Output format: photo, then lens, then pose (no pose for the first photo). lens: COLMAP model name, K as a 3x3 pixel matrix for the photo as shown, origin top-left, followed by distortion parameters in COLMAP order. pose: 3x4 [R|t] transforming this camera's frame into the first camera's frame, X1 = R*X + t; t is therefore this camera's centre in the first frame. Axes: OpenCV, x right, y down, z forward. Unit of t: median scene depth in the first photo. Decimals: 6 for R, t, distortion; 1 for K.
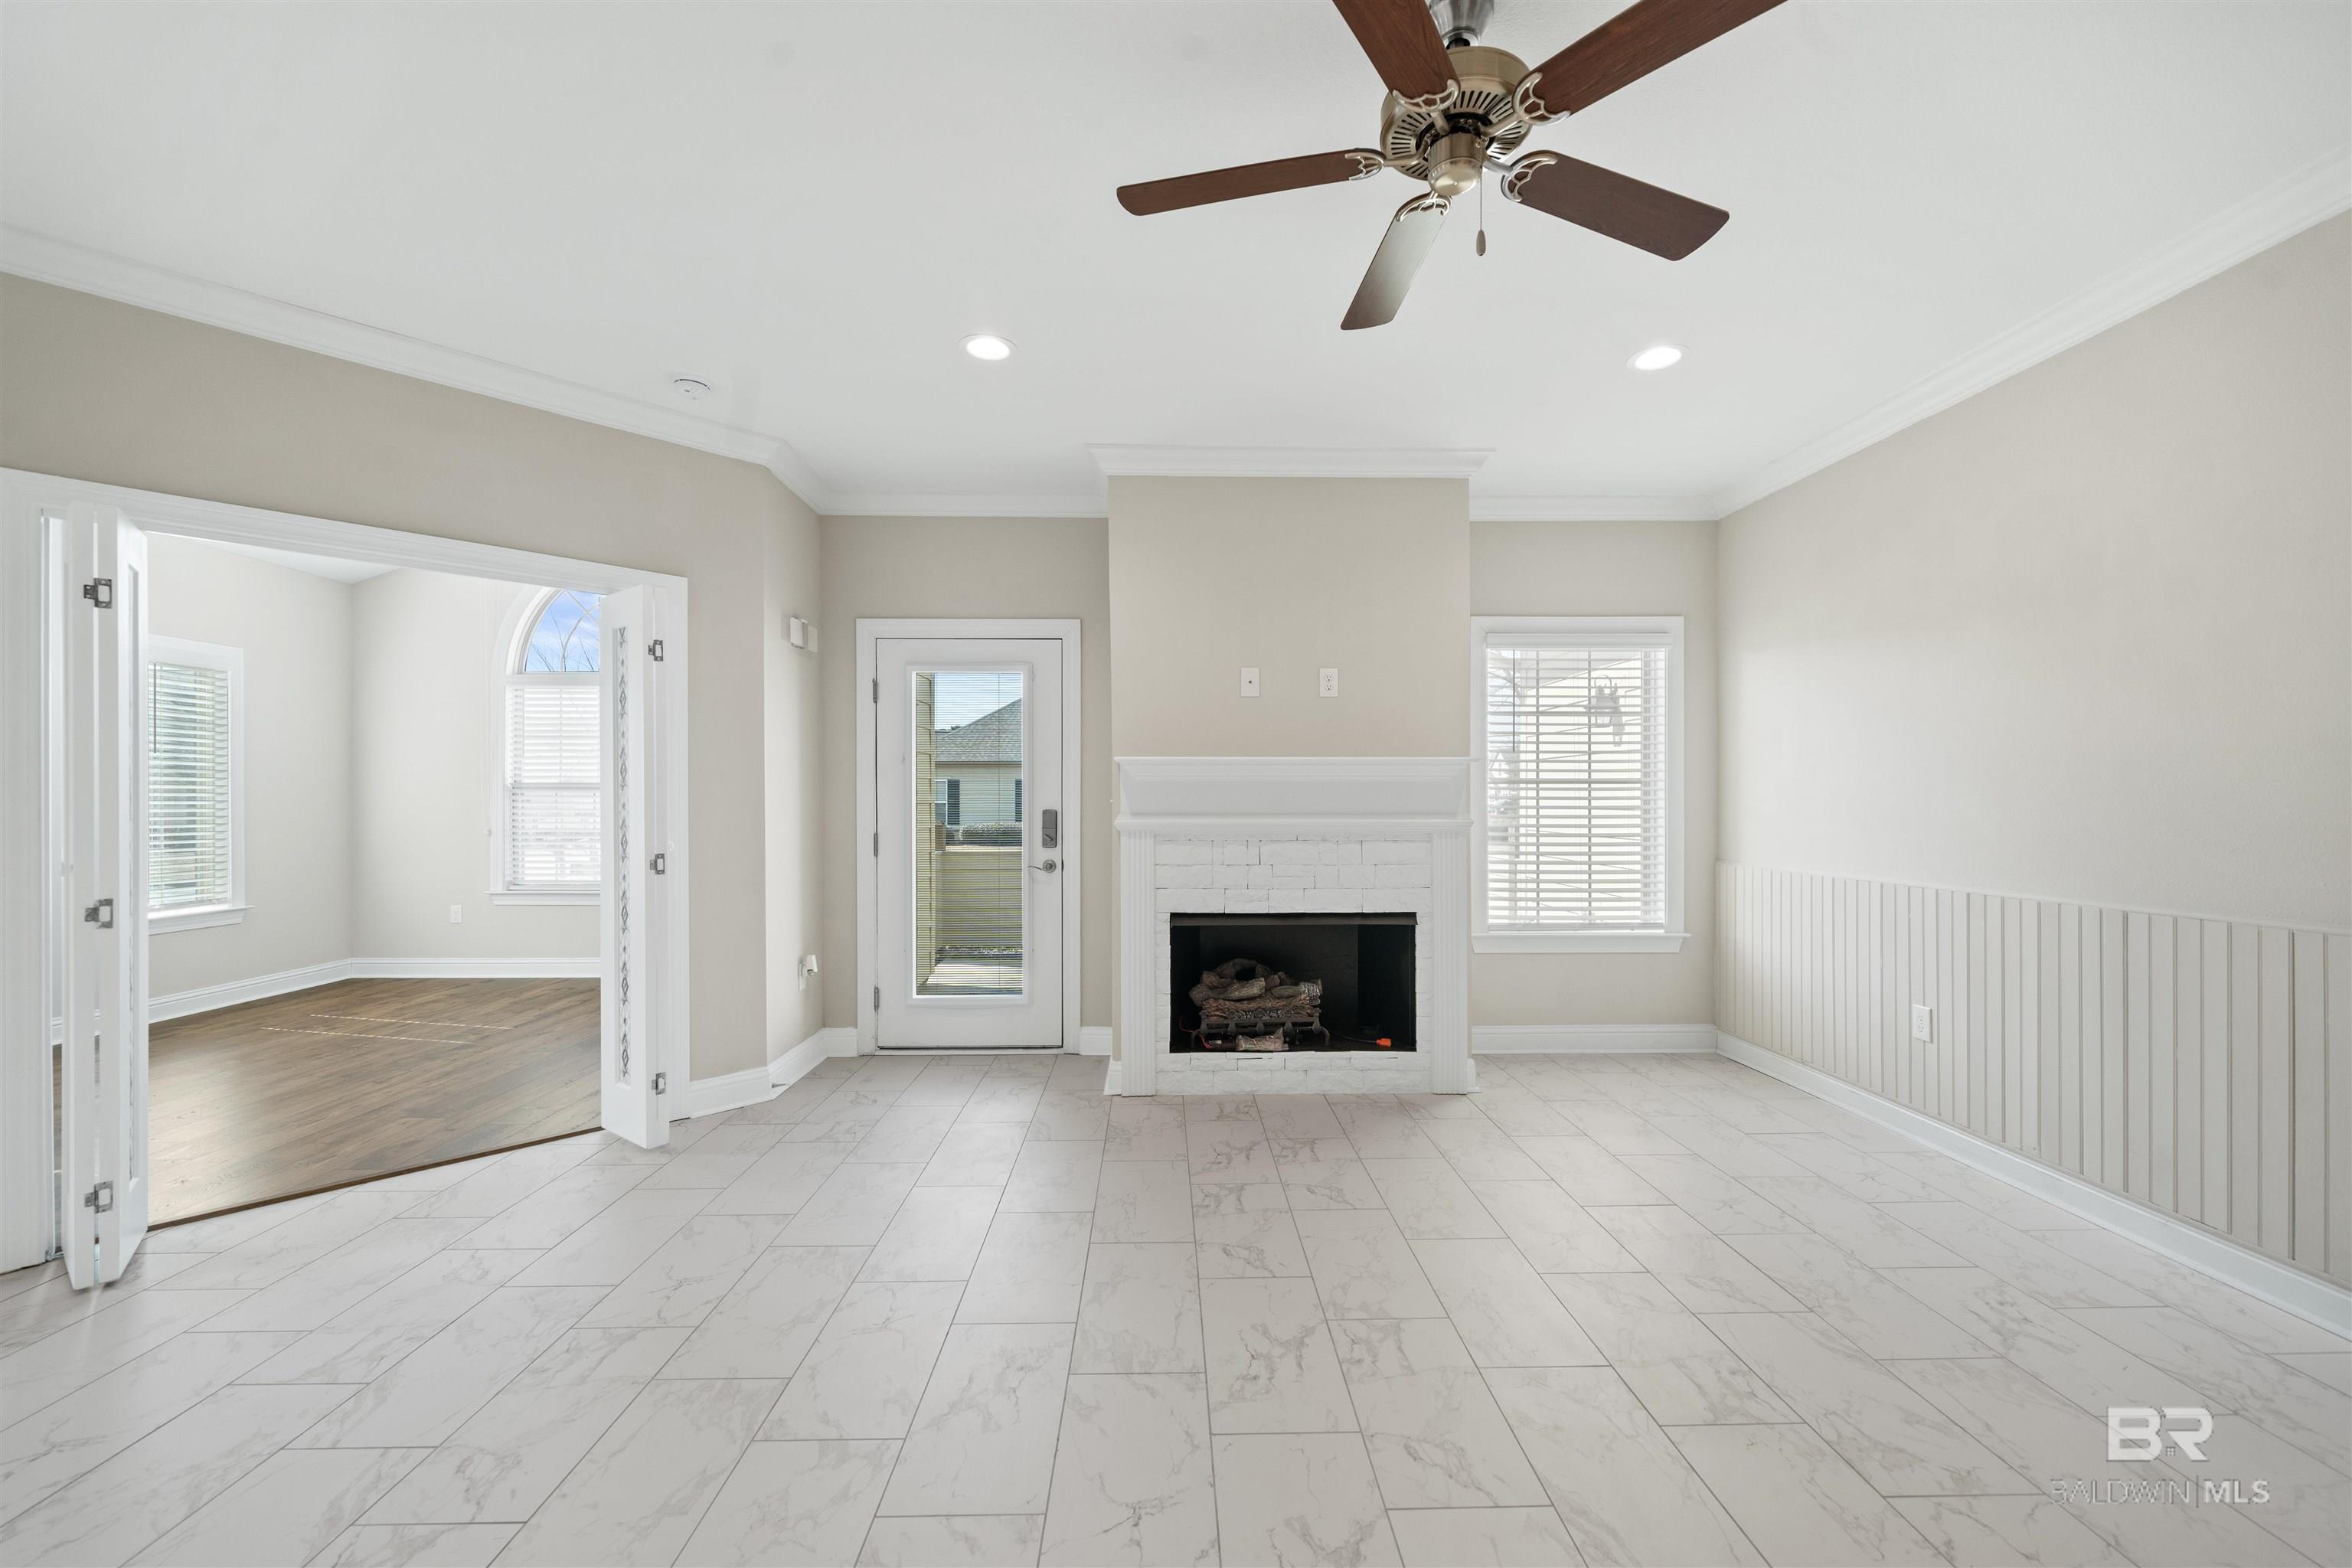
lens RADIAL K [[933.9, 0, 1183.8], [0, 933.9, 795.3], [0, 0, 1]] dist [0.000475, 0.000050]
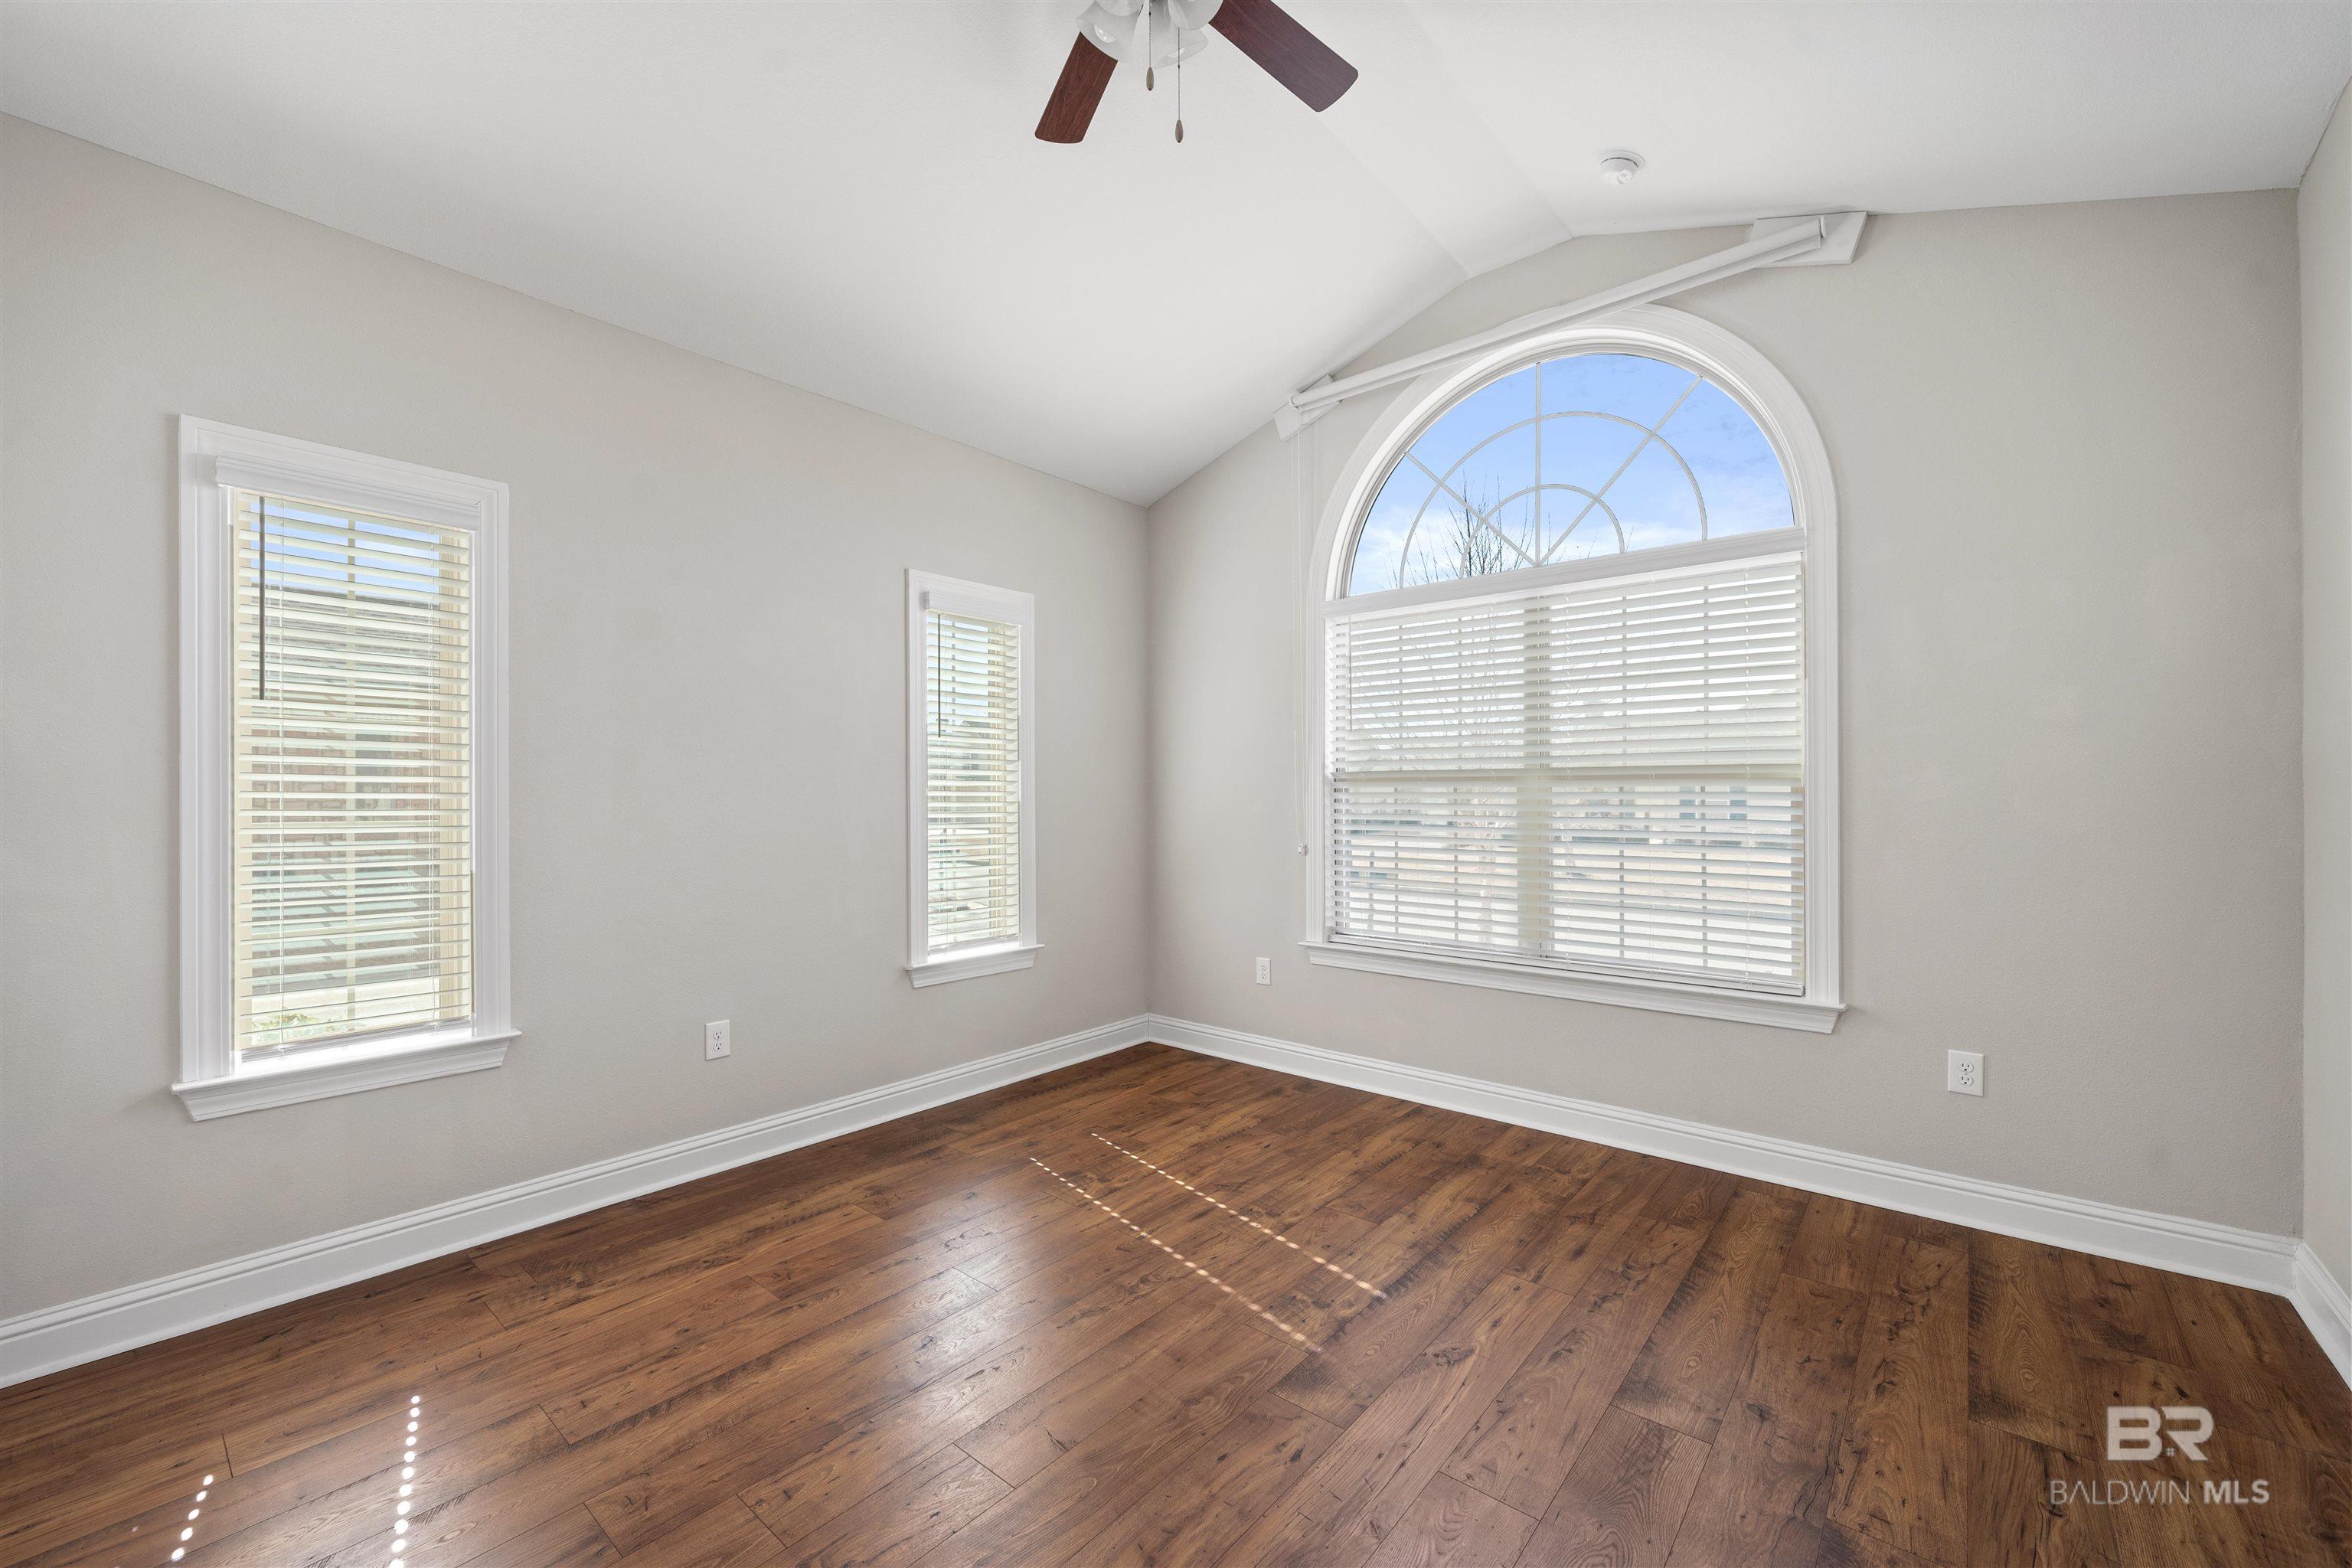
lens RADIAL K [[933.9, 0, 1183.8], [0, 933.9, 795.3], [0, 0, 1]] dist [0.000475, 0.000050]
pose [[0.753123, 0.001449, -0.657879, -0.384497], [0.002186, 0.999987, 0.004705, -0.001033], [0.657877, -0.004982, 0.753109, 0.462901]]
